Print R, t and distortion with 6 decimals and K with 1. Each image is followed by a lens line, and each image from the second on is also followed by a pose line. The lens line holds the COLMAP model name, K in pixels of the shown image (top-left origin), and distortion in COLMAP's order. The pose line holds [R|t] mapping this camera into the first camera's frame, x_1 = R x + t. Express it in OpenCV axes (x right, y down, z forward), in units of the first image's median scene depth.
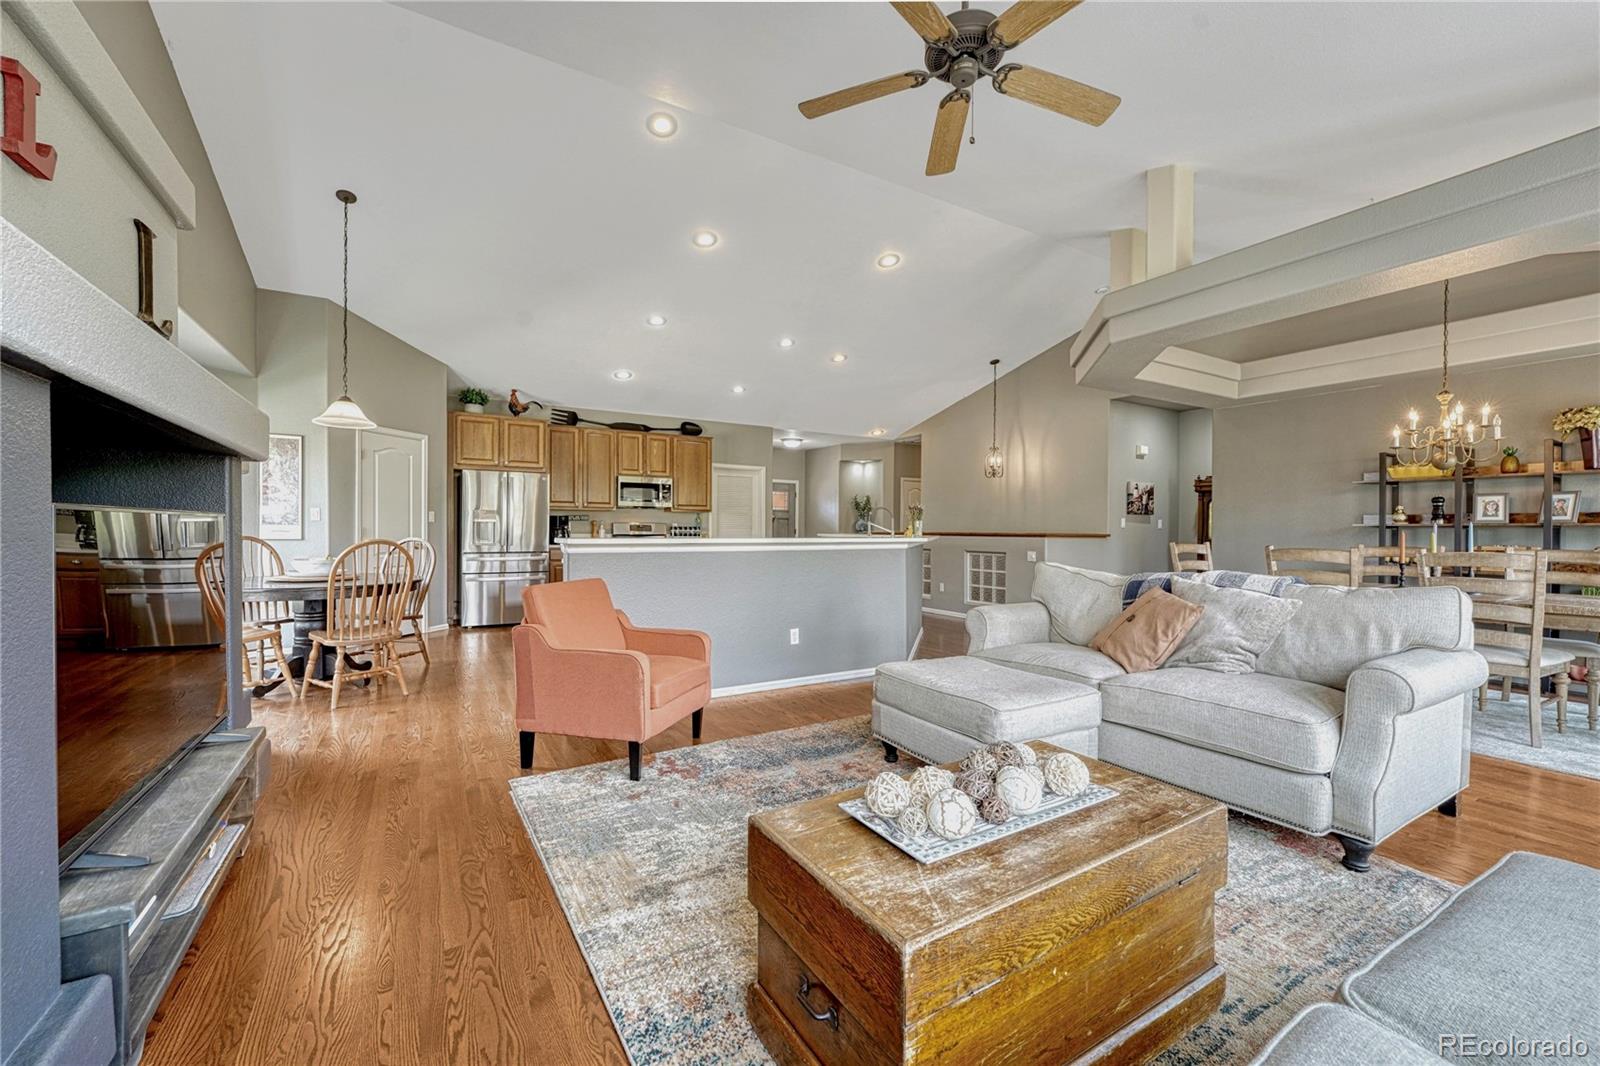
lens RADIAL K [[649.6, 0, 802.7], [0, 649.6, 528.2], [0, 0, 1]] dist [-0.011191, 0.001419]
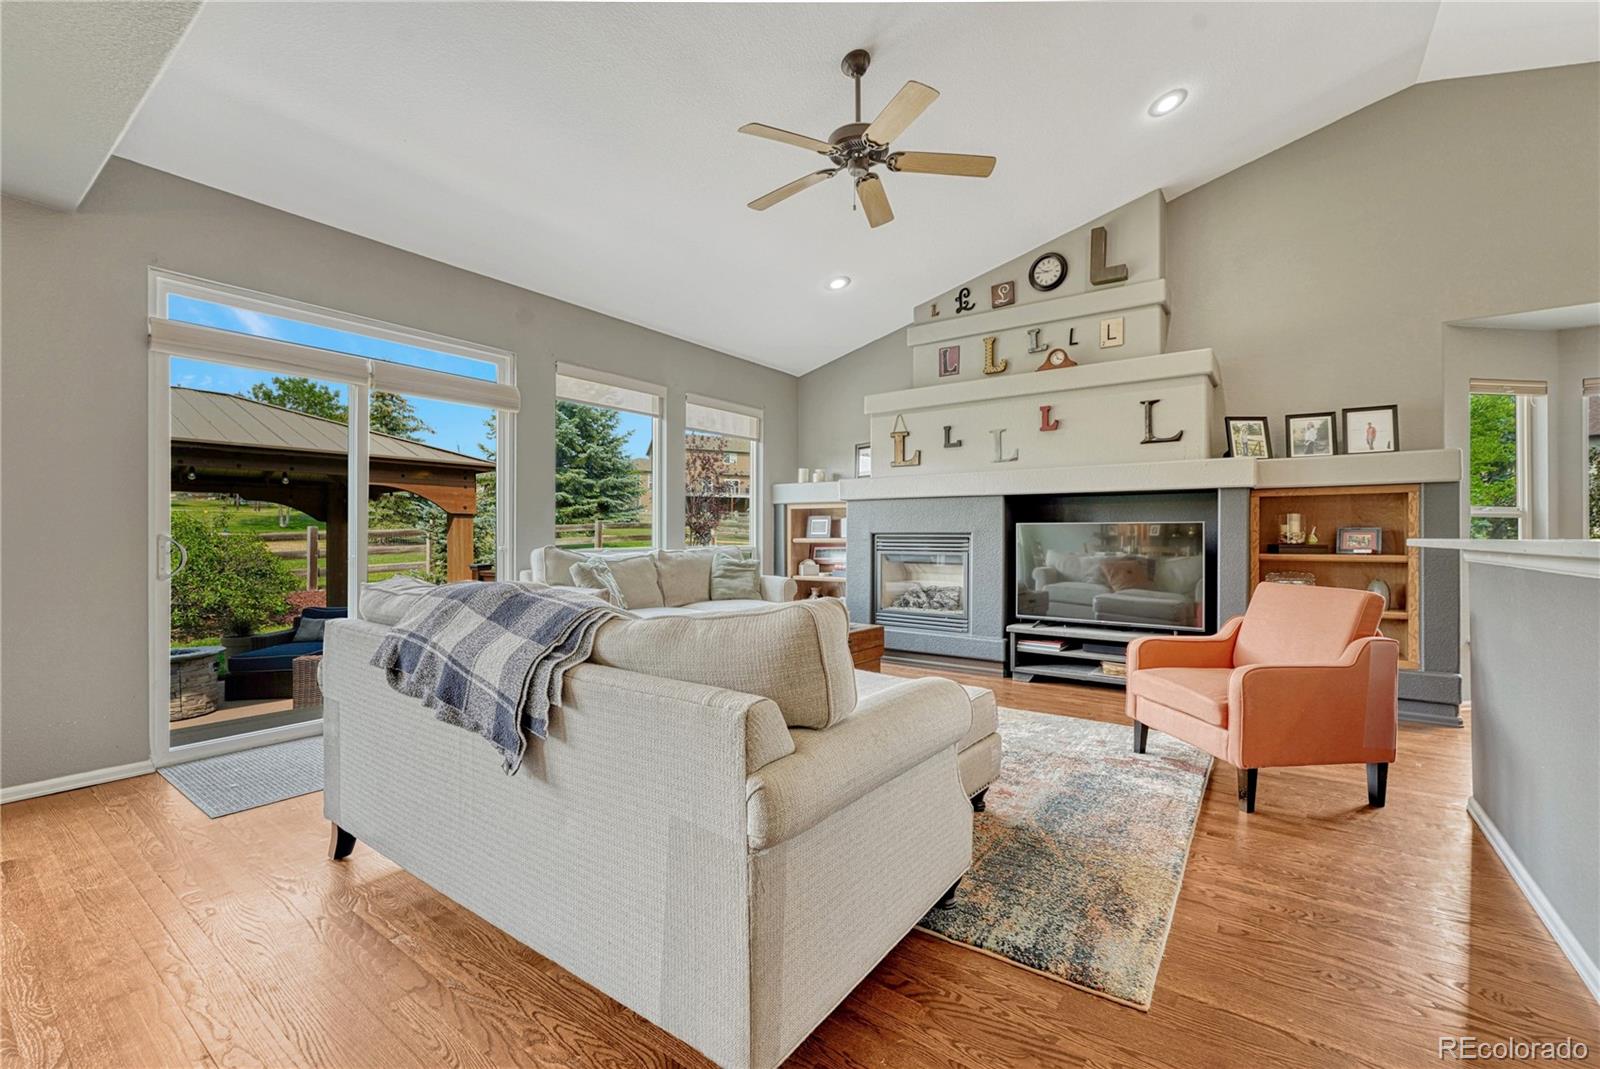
lens RADIAL K [[672.9, 0, 800.9], [0, 672.9, 538.0], [0, 0, 1]] dist [-0.005677, 0.000201]
pose [[-0.919813, -0.007733, -0.392281, 0.239505], [-0.008203, 0.999966, -0.000480, 0.009319], [0.392272, 0.002777, -0.919845, 0.605080]]
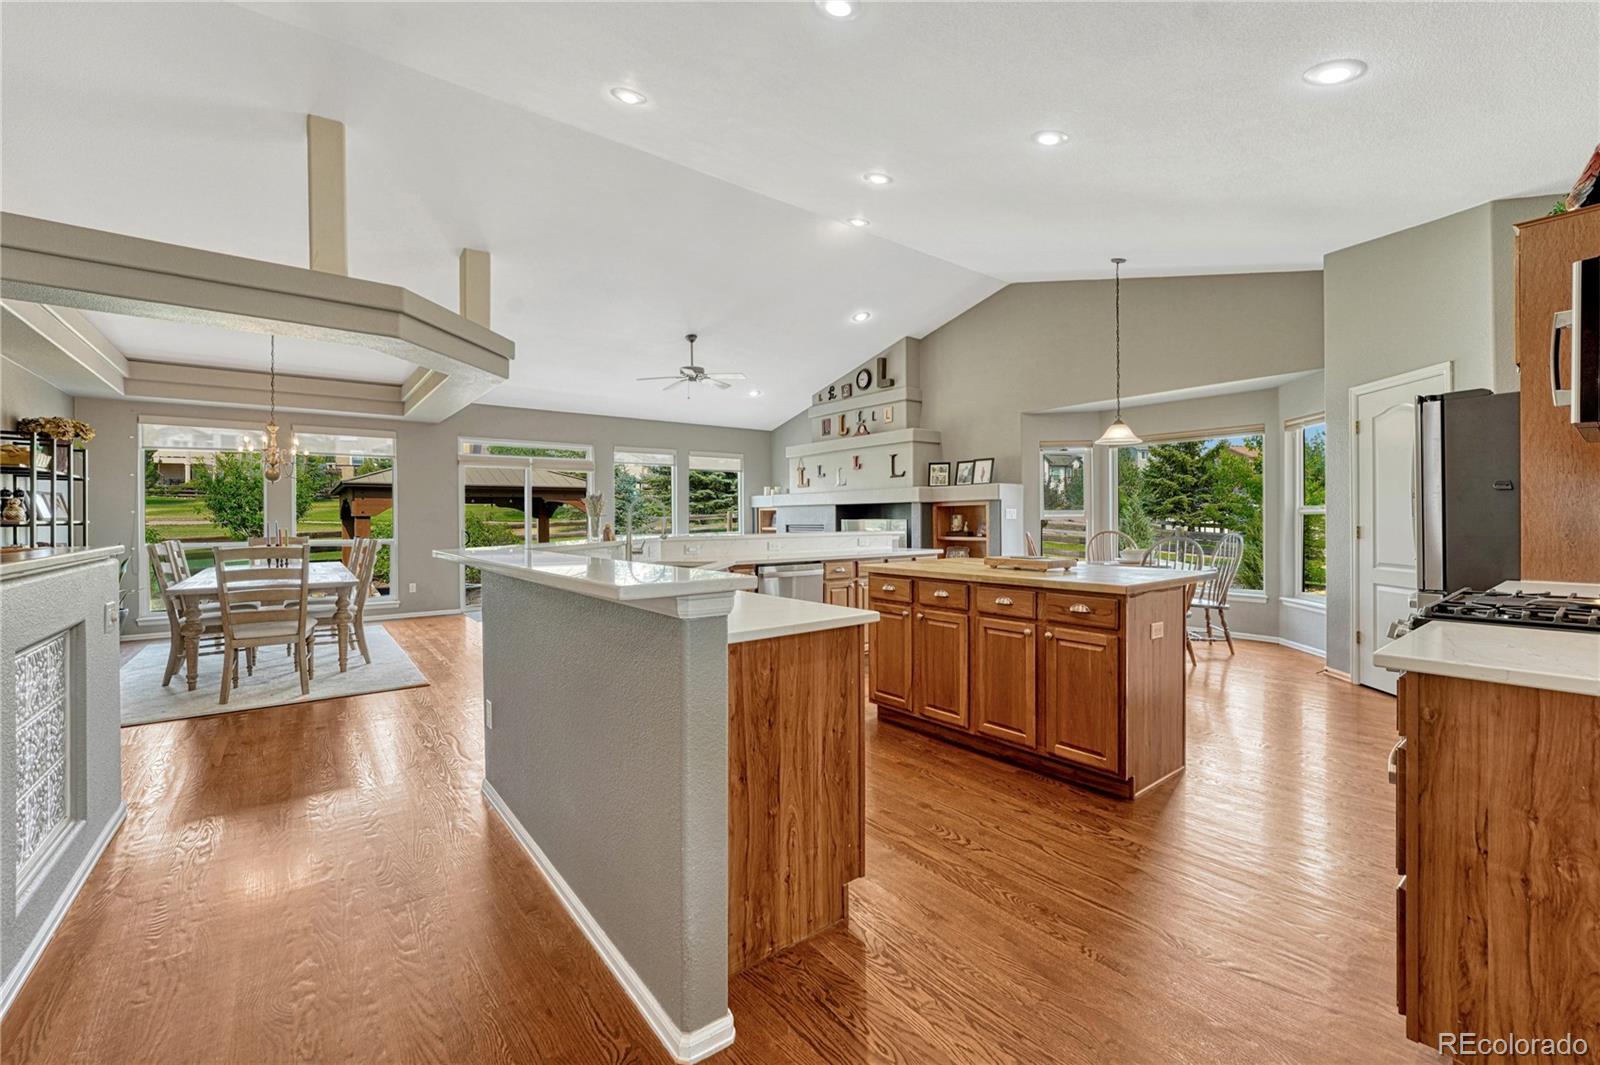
lens RADIAL K [[651.0, 0, 794.1], [0, 651.0, 537.4], [0, 0, 1]] dist [-0.011301, -0.000033]
pose [[-0.993113, 0.003416, -0.117112, 0.035141], [0.000226, 0.999629, 0.027237, -0.006008], [0.117162, 0.027022, -0.992745, 1.170552]]
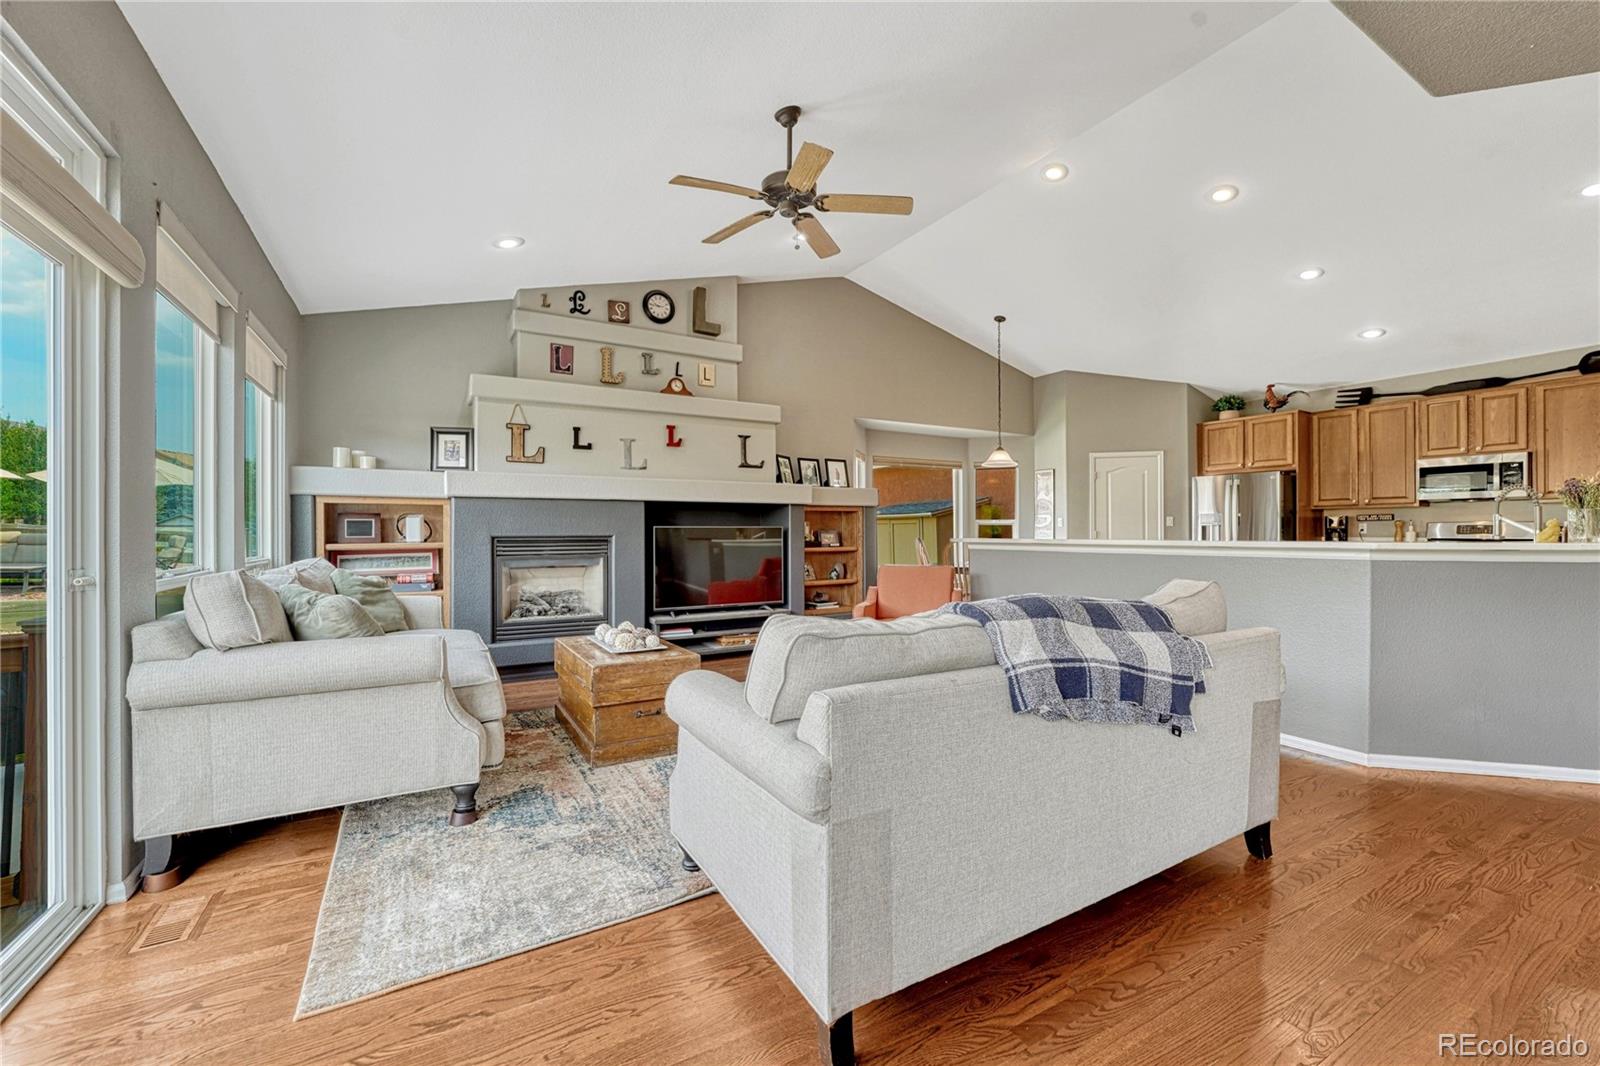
lens RADIAL K [[649.6, 0, 791.6], [0, 649.6, 531.0], [0, 0, 1]] dist [-0.011191, 0.001419]
pose [[-0.022584, -0.007209, -0.999719, 0.461998], [0.003644, 0.999967, -0.007293, 0.003962], [0.999738, -0.003808, -0.022557, 0.286651]]
